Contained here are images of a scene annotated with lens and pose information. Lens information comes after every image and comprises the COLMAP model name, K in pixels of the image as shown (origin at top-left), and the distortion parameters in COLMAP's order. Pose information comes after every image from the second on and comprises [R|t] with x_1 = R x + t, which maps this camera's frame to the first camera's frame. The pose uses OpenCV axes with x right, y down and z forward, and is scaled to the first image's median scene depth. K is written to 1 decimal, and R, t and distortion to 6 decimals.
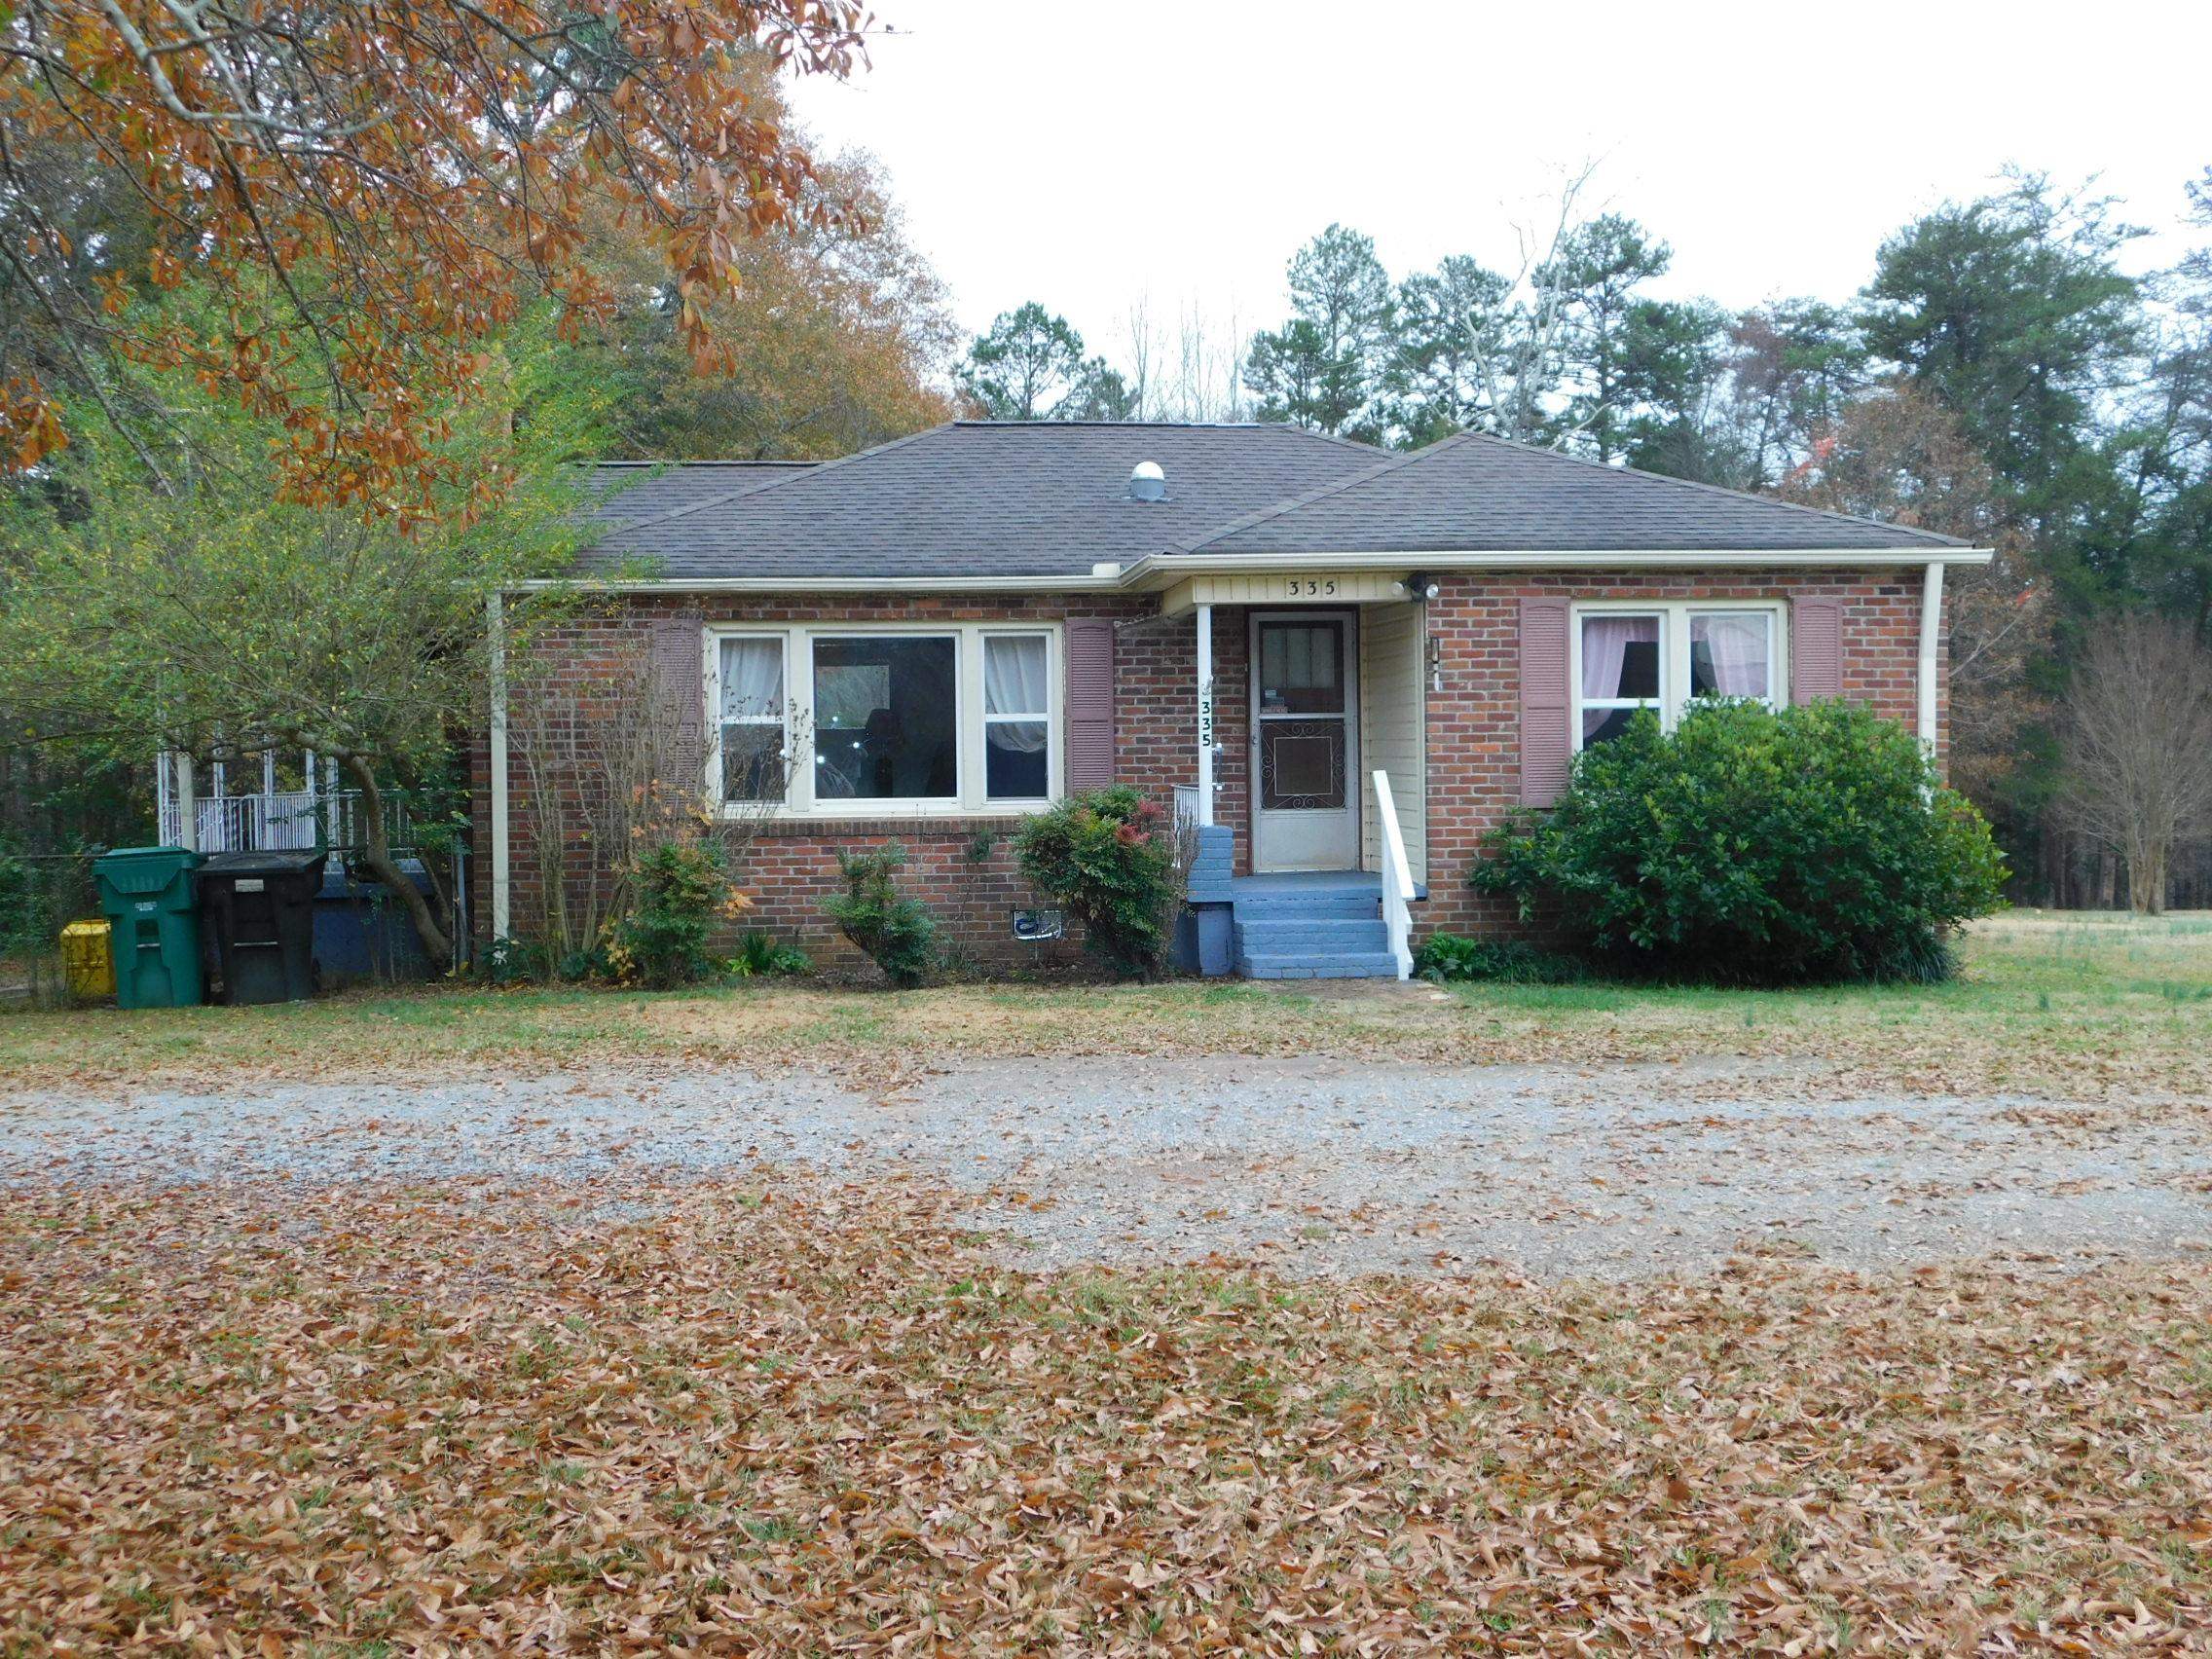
lens RADIAL K [[2596.0, 0, 1106.0], [0, 2596.0, 829.5], [0, 0, 1]] dist [-0.005565, -0.027584]
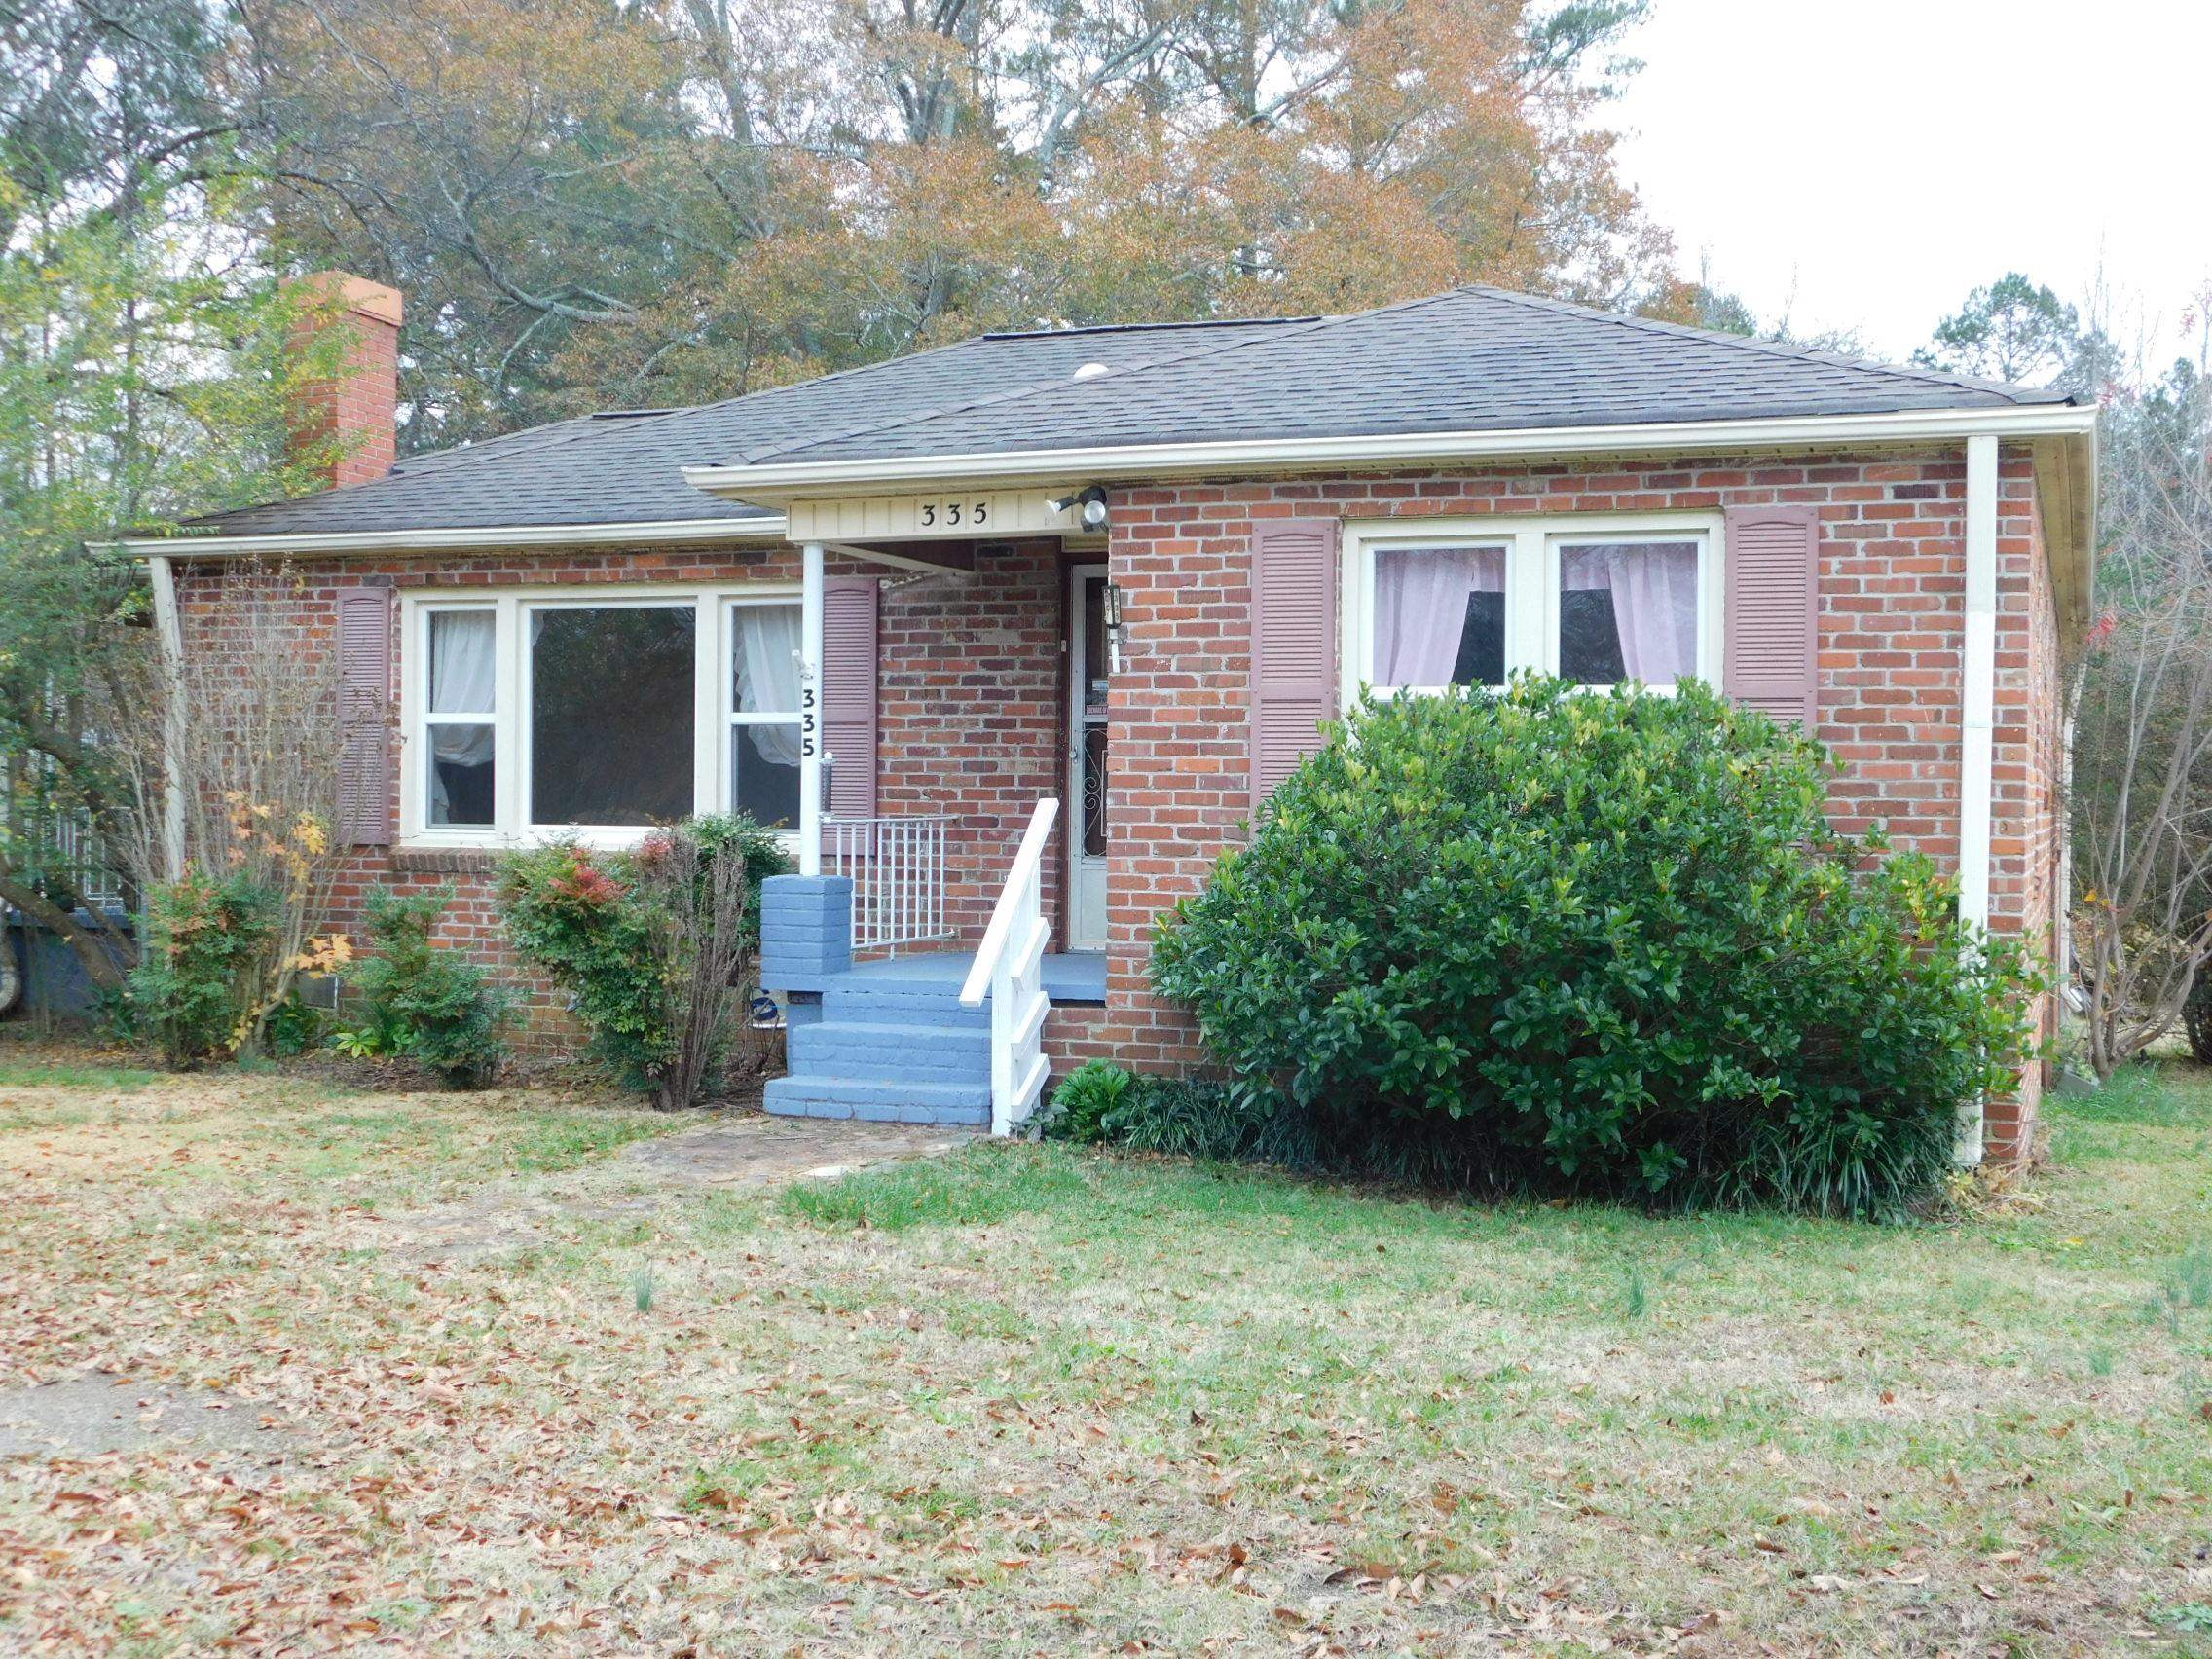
lens RADIAL K [[2596.0, 0, 1106.0], [0, 2596.0, 829.5], [0, 0, 1]] dist [-0.005565, -0.027584]
pose [[0.893531, 0.024986, -0.448306, 0.374584], [-0.031789, 0.999465, -0.007655, -0.009849], [0.447875, 0.021091, 0.893847, 0.406256]]
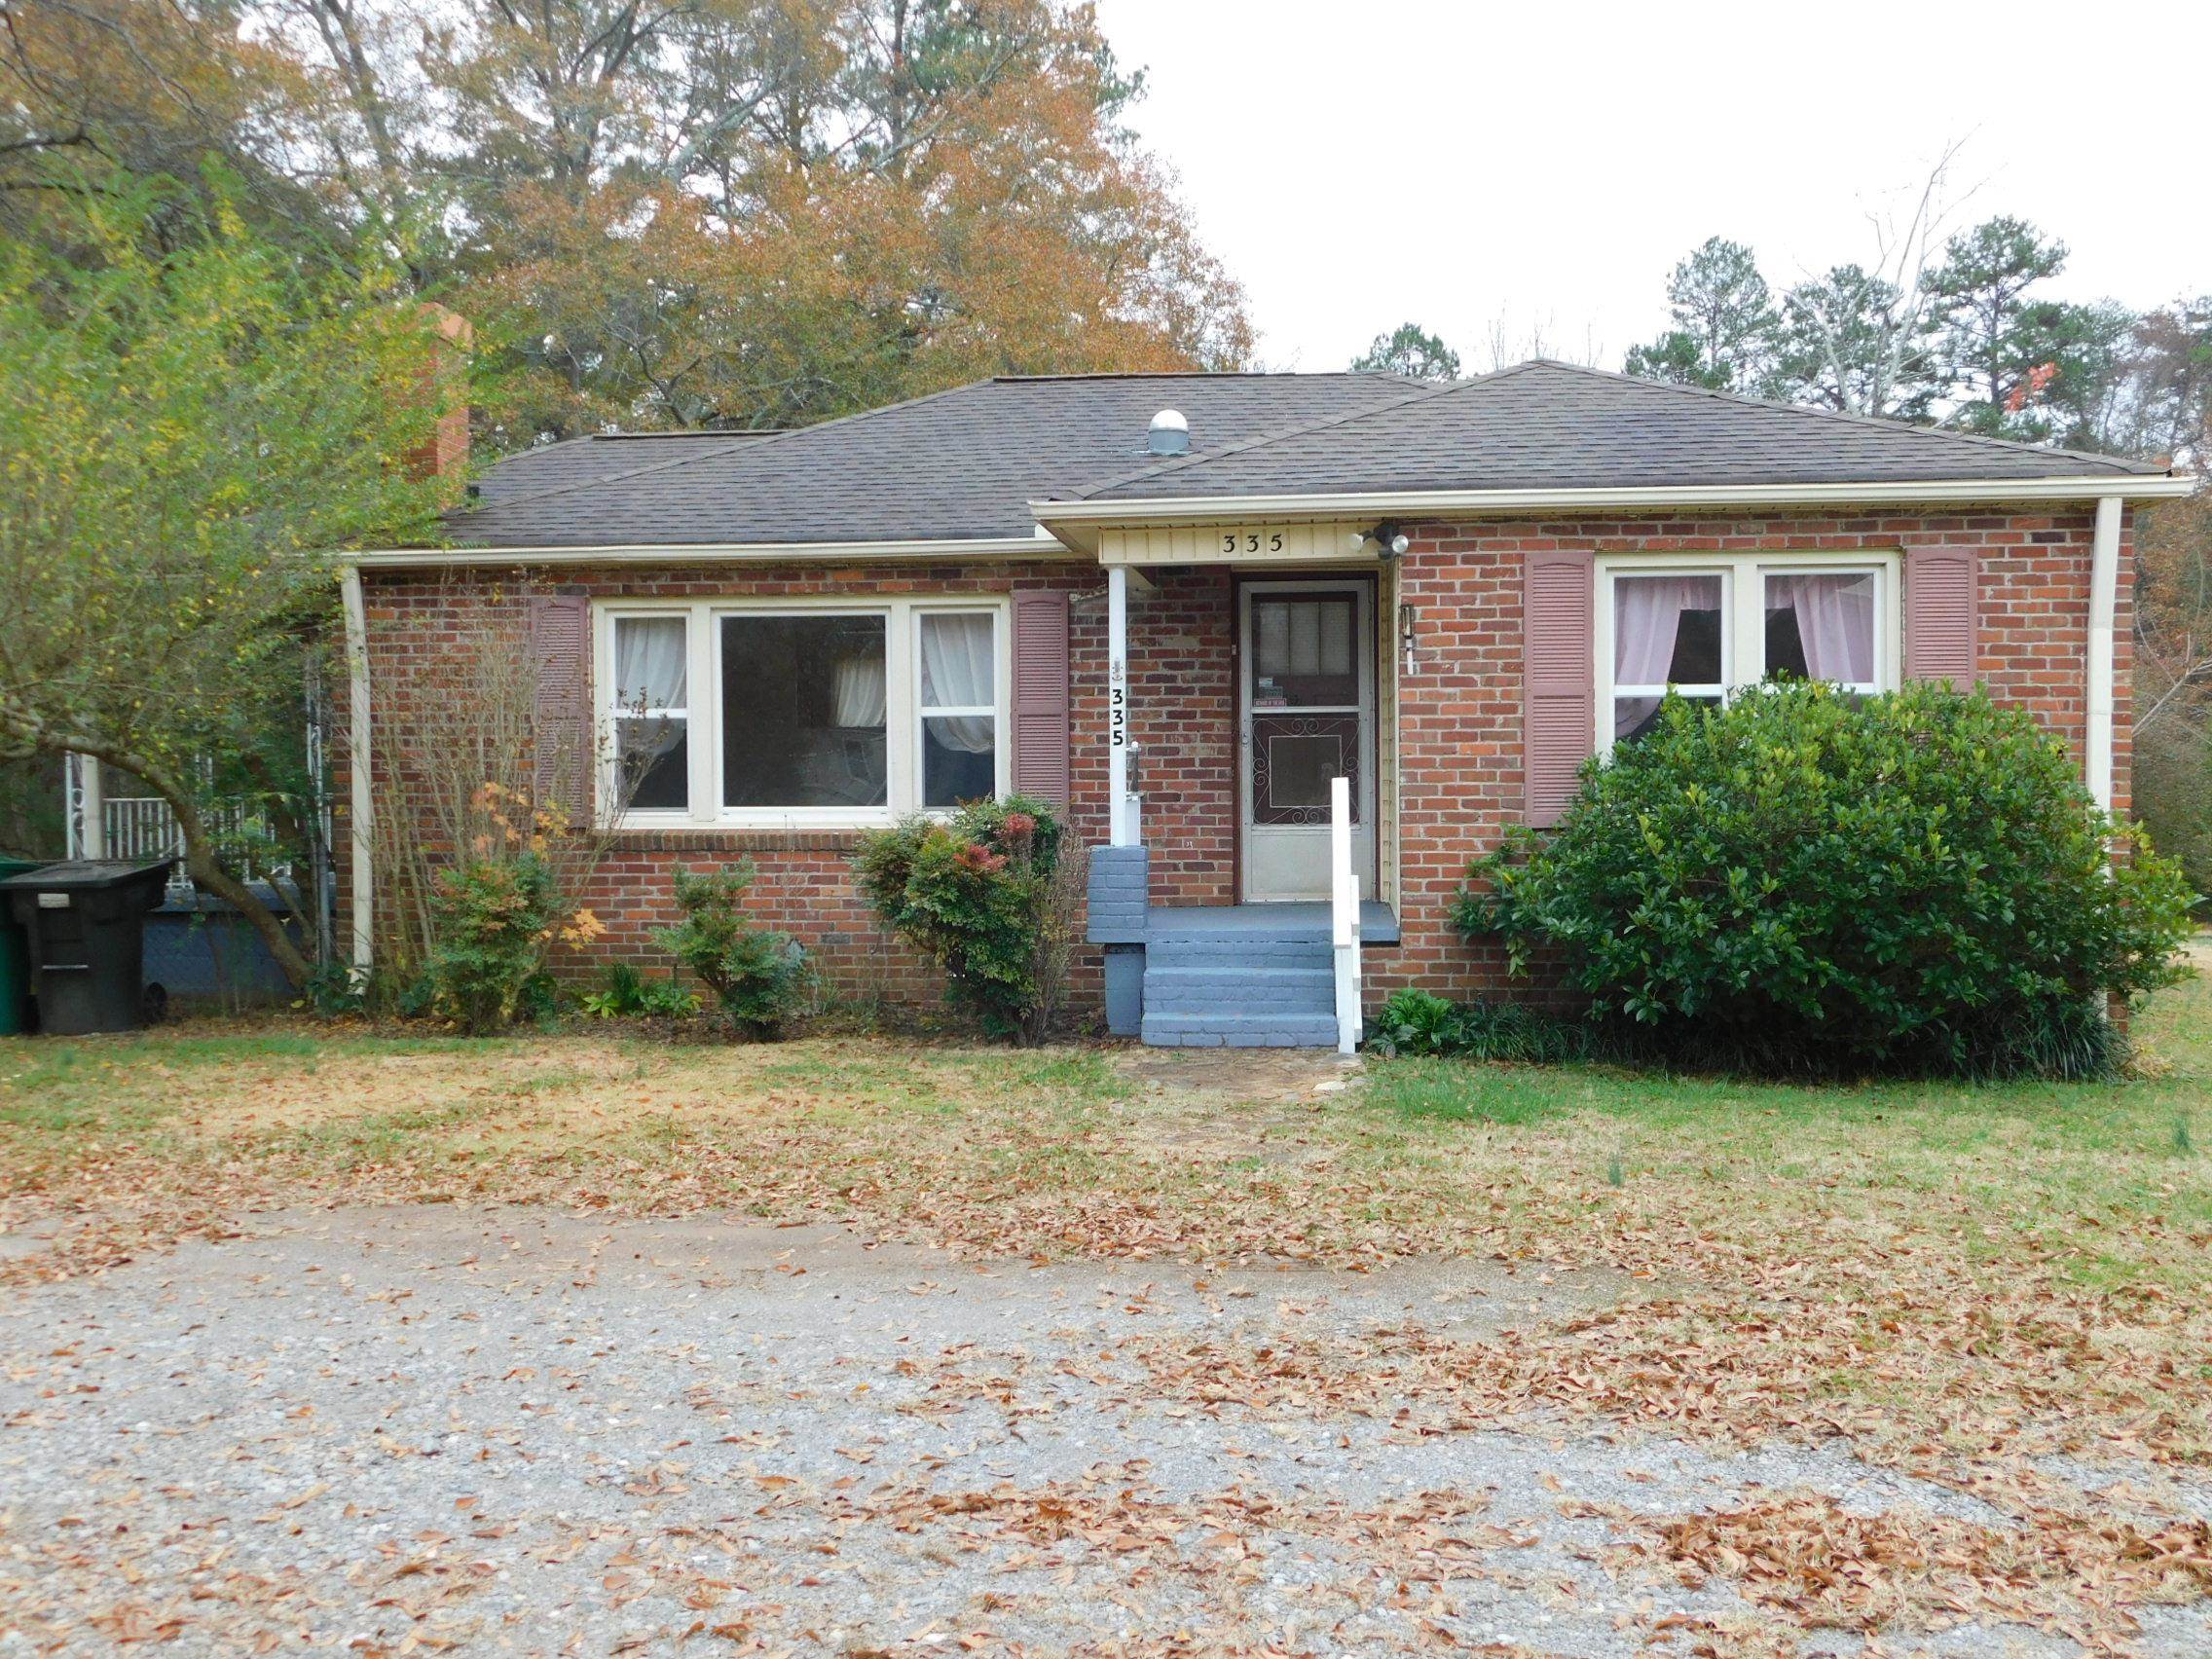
lens RADIAL K [[2305.7, 0, 1106.0], [0, 2305.7, 829.5], [0, 0, 1]] dist [0.004782, -0.010967]
pose [[0.979496, 0.010595, -0.201185, 0.163090], [-0.010242, 0.999944, 0.002799, -0.007765], [0.201203, -0.000681, 0.979549, 0.287807]]
